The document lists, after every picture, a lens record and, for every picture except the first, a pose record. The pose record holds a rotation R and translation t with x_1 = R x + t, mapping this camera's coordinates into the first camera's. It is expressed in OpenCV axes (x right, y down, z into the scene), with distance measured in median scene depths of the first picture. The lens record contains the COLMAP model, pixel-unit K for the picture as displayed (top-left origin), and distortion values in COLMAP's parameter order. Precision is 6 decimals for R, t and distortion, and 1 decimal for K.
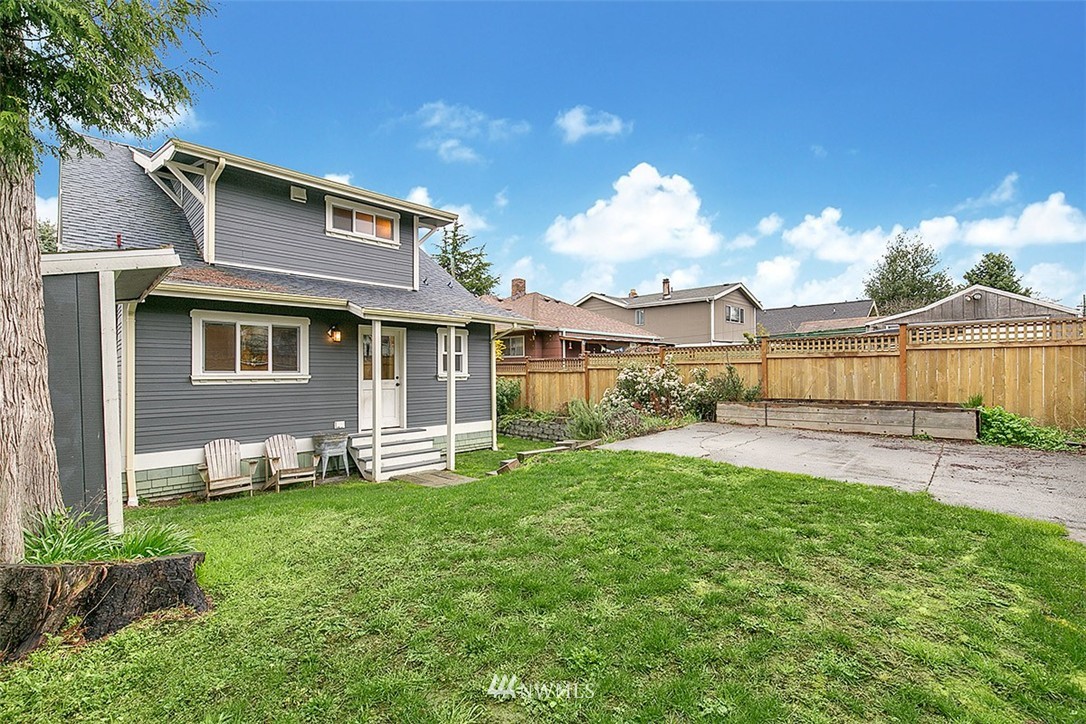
lens RADIAL K [[489.2, 0, 546.0], [0, 489.2, 364.3], [0, 0, 1]] dist [0.001395, -0.000662]
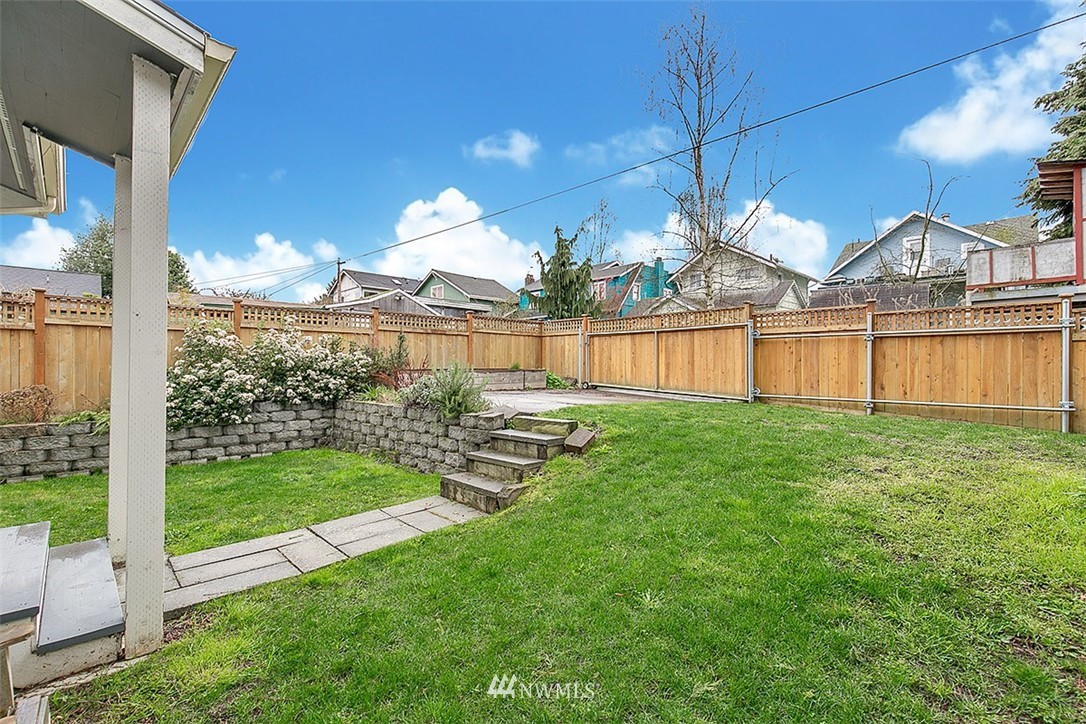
lens RADIAL K [[489.2, 0, 546.0], [0, 489.2, 364.3], [0, 0, 1]] dist [0.001395, -0.000662]
pose [[0.031103, -0.006804, 0.999493, -0.284004], [-0.035682, 0.999332, 0.007913, 0.019655], [-0.998879, -0.035910, 0.030840, 0.318398]]
